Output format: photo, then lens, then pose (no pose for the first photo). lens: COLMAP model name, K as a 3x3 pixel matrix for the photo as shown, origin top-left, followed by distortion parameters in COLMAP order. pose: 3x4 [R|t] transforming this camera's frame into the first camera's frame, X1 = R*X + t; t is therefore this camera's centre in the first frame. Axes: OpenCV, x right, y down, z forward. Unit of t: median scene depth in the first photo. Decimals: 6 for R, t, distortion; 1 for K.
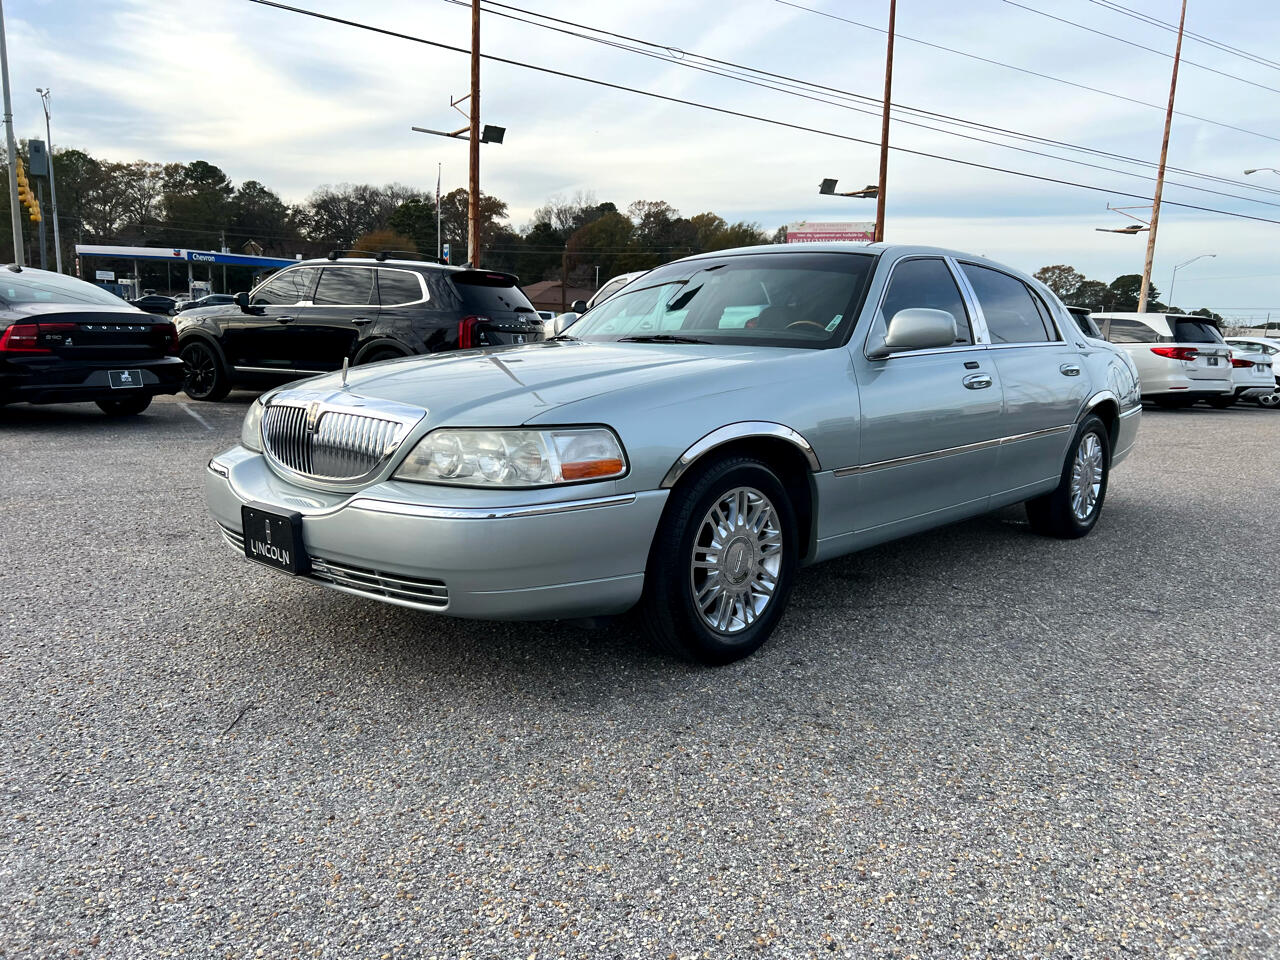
lens RADIAL K [[964.3, 0, 627.6], [0, 964.3, 477.2], [0, 0, 1]] dist [0.047259, -0.051685]
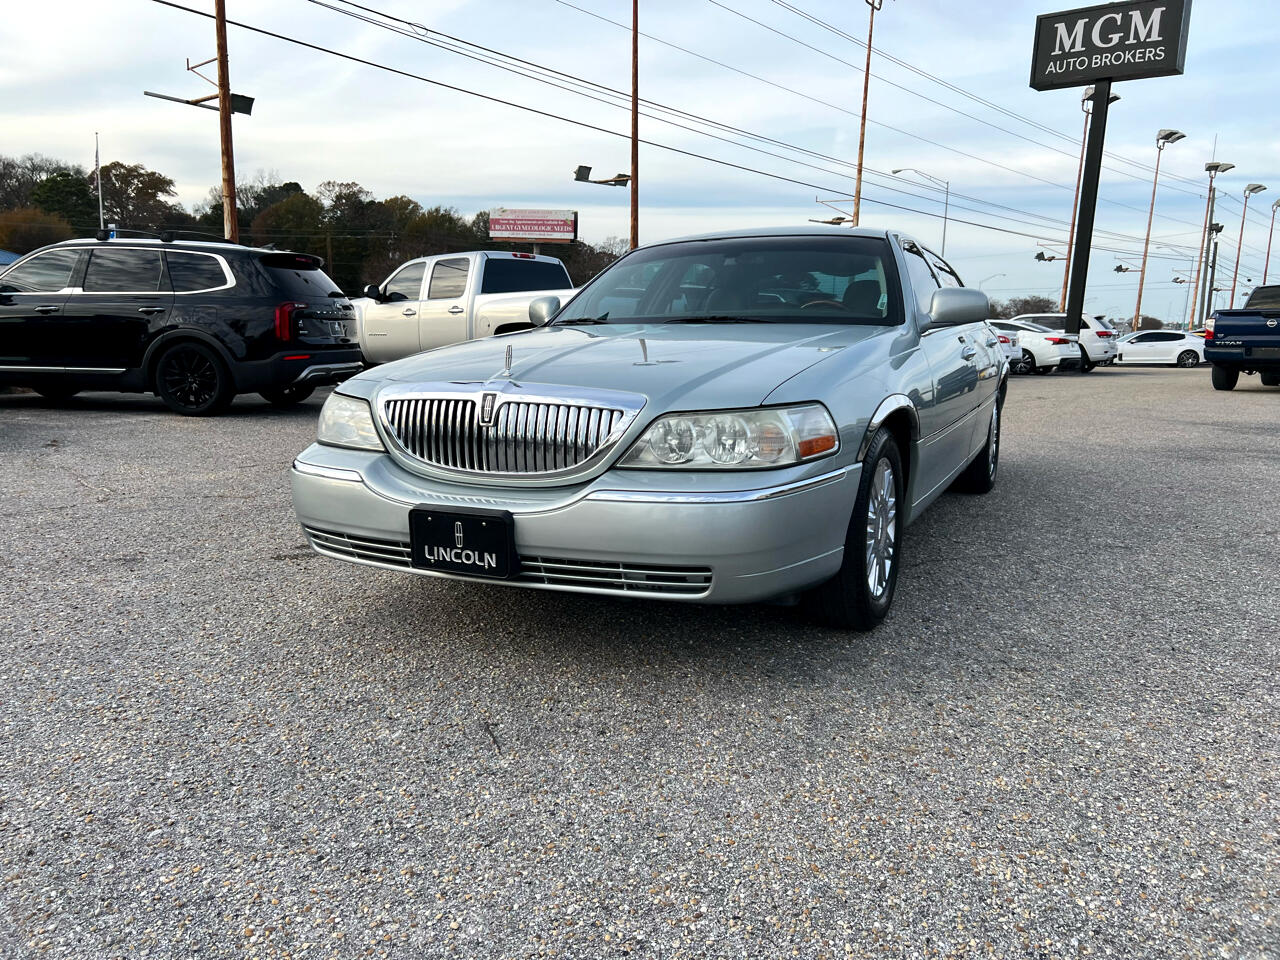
lens RADIAL K [[967.1, 0, 629.7], [0, 967.1, 478.8], [0, 0, 1]] dist [0.046171, -0.048512]
pose [[0.953818, -0.063856, 0.293519, -0.136795], [0.059564, 0.997947, 0.023548, -0.002455], [-0.294420, -0.004977, 0.955663, 0.022145]]
